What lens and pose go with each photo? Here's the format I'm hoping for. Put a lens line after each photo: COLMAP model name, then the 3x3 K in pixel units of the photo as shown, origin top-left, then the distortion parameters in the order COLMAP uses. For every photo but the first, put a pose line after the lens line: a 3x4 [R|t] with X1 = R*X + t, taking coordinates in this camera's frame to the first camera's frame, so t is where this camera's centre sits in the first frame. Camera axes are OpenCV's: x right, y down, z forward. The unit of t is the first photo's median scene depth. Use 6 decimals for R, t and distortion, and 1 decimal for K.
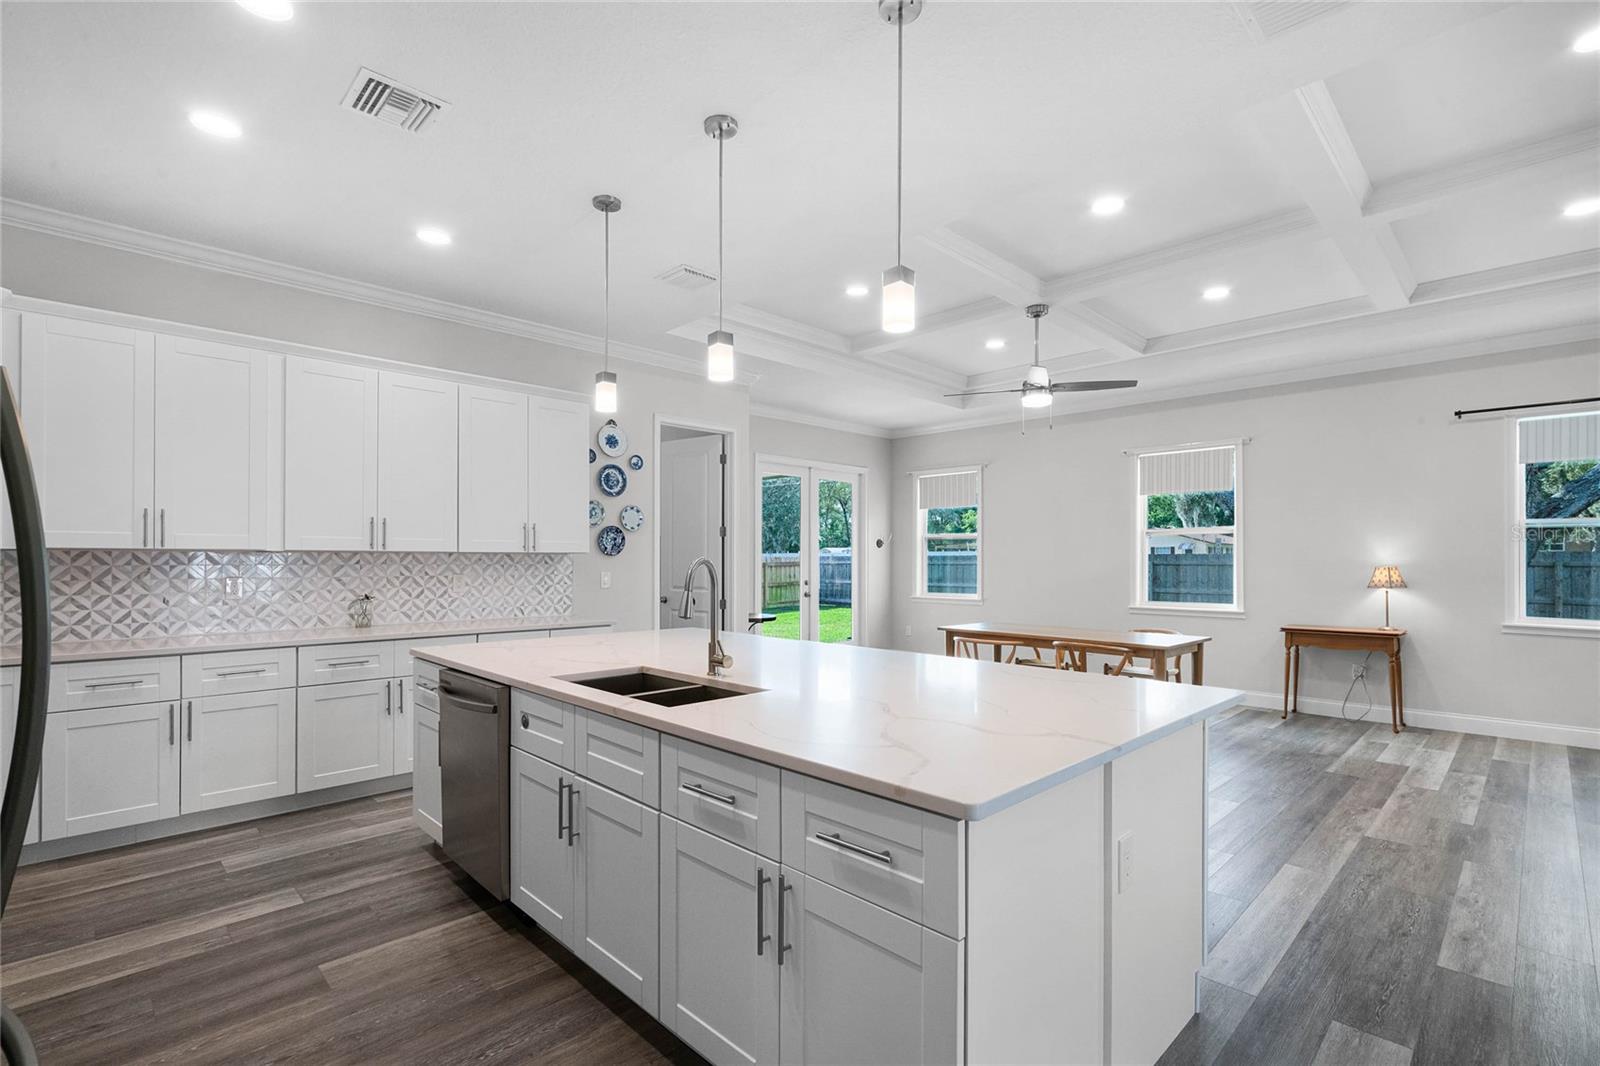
lens RADIAL K [[734.0, 0, 791.0], [0, 734.0, 554.8], [0, 0, 1]] dist [-0.001531, 0.000365]
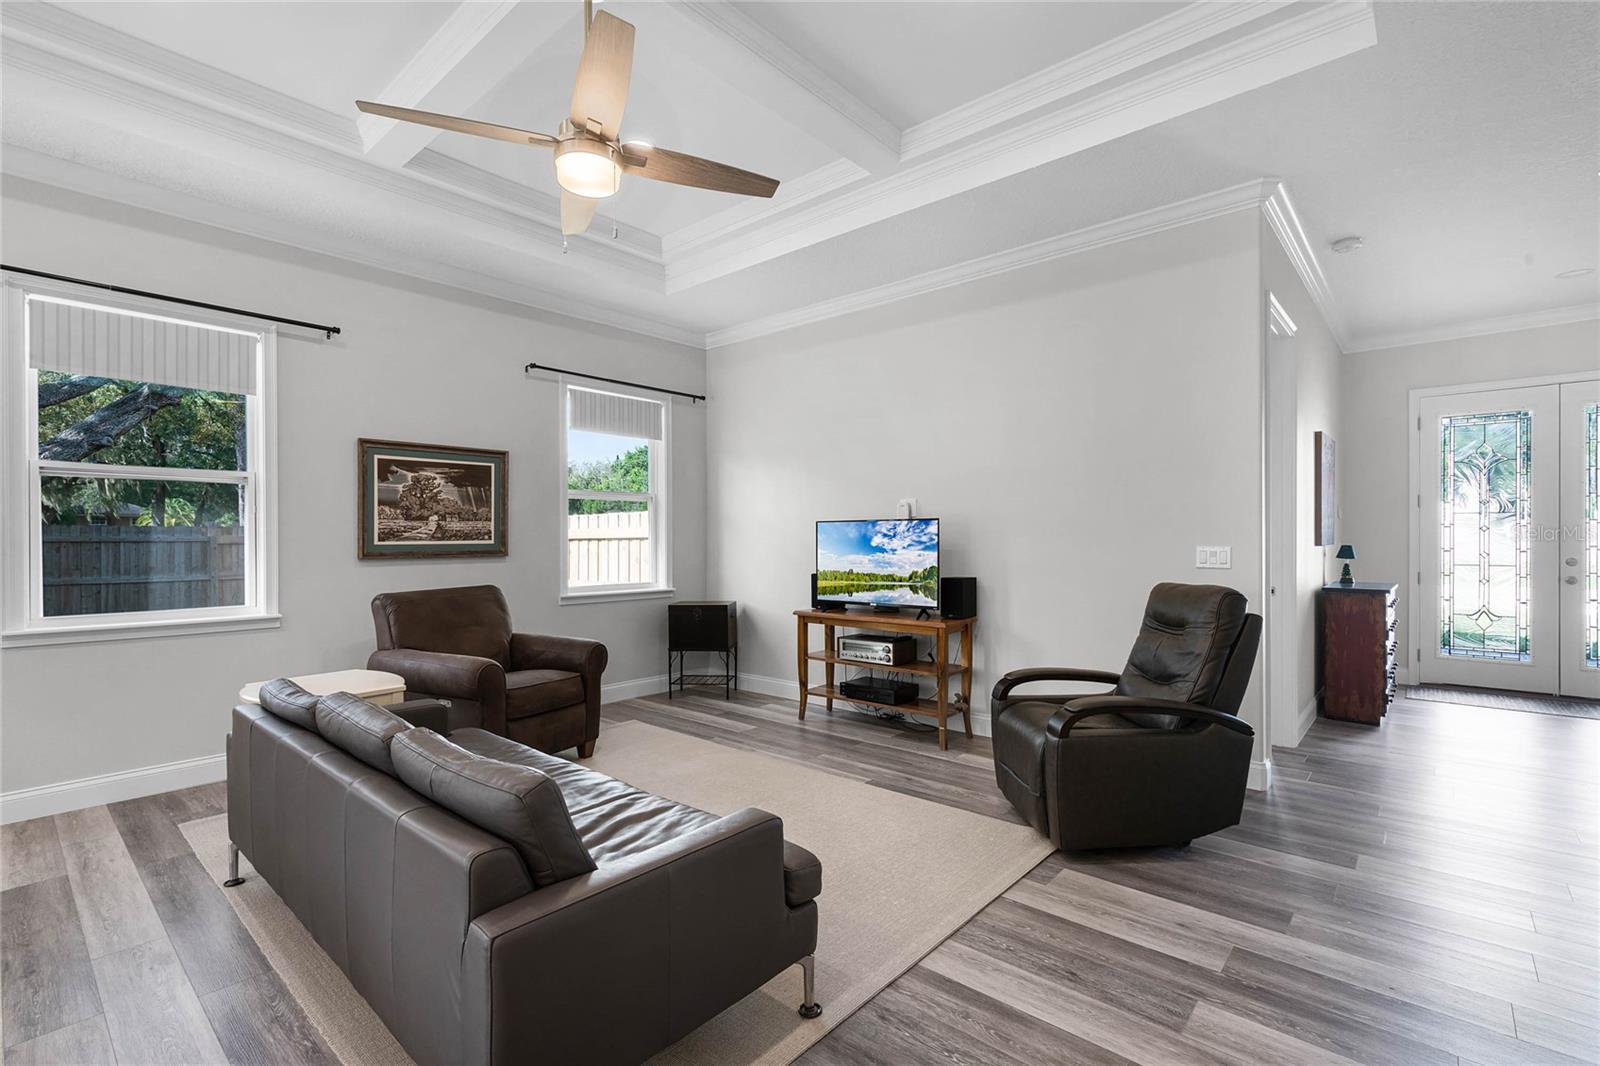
lens RADIAL K [[720.5, 0, 793.7], [0, 720.5, 538.8], [0, 0, 1]] dist [0.000291, 0.000267]
pose [[-0.072295, -0.005903, 0.997366, 0.351428], [-0.004694, 0.999973, 0.005578, 0.011385], [-0.997372, -0.004278, -0.072320, 0.412234]]
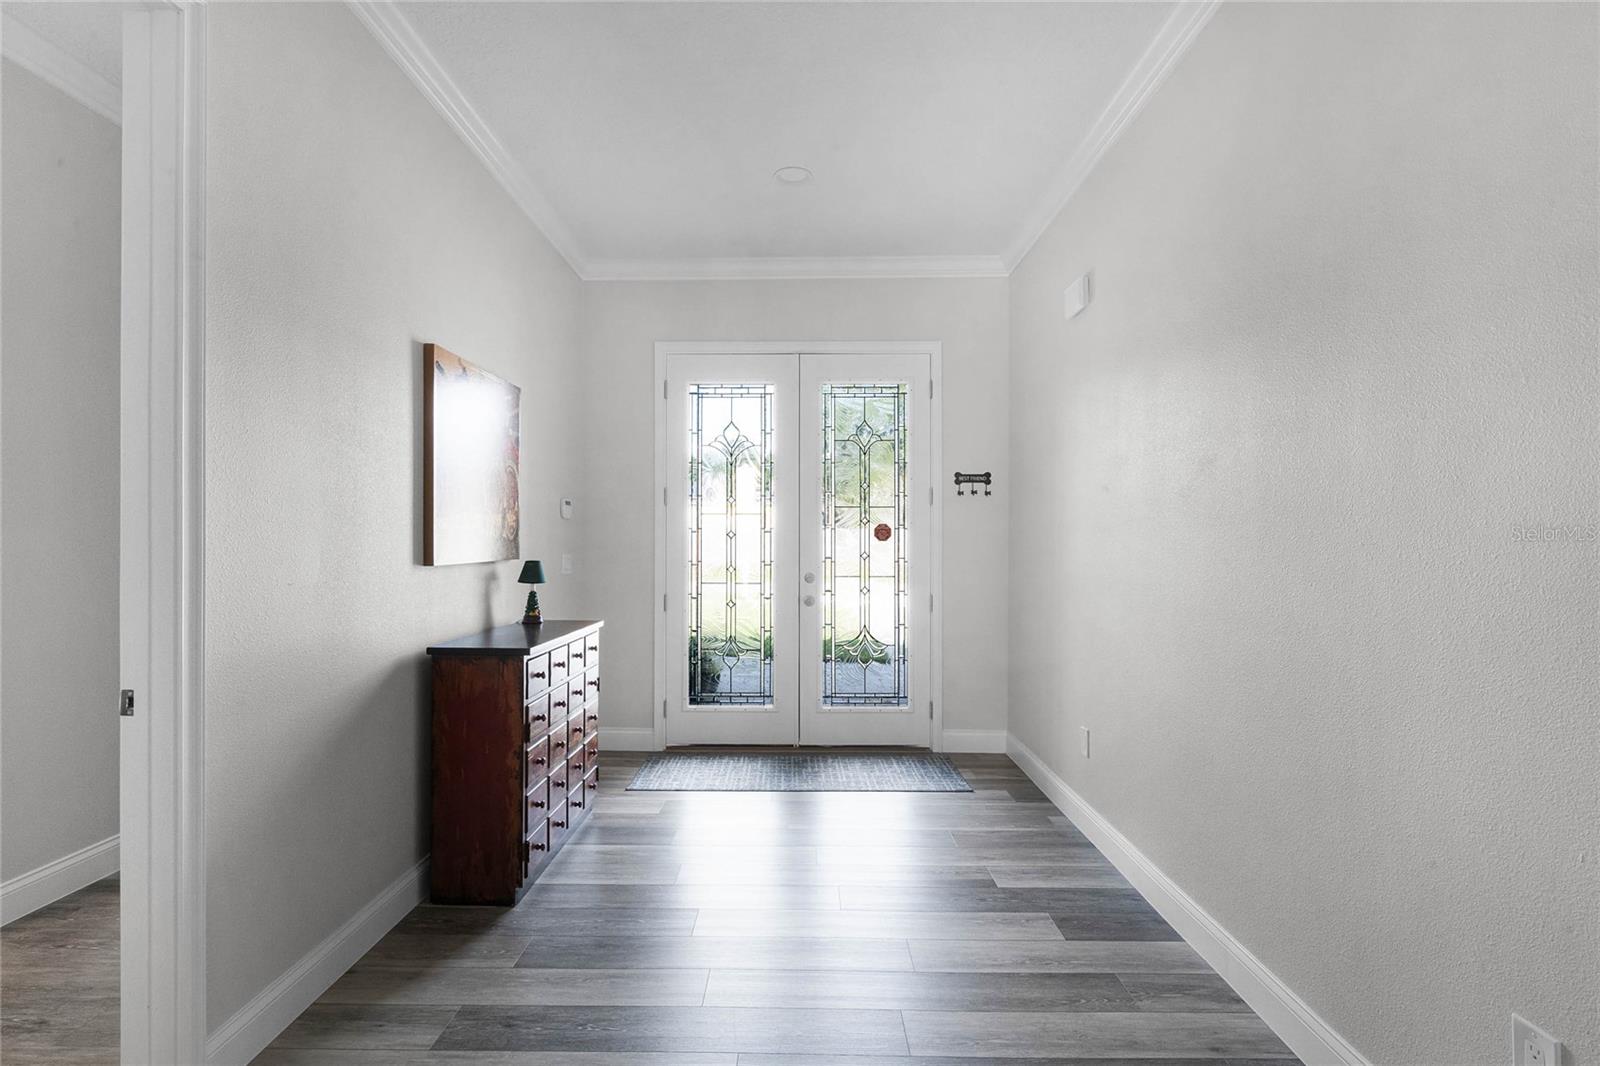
lens RADIAL K [[739.2, 0, 797.9], [0, 739.2, 541.6], [0, 0, 1]] dist [-0.002698, 0.000233]
pose [[-0.712056, -0.002863, 0.702117, 0.706881], [-0.007586, 0.999965, -0.003616, 0.006889], [-0.702082, -0.007901, -0.712053, -0.147417]]
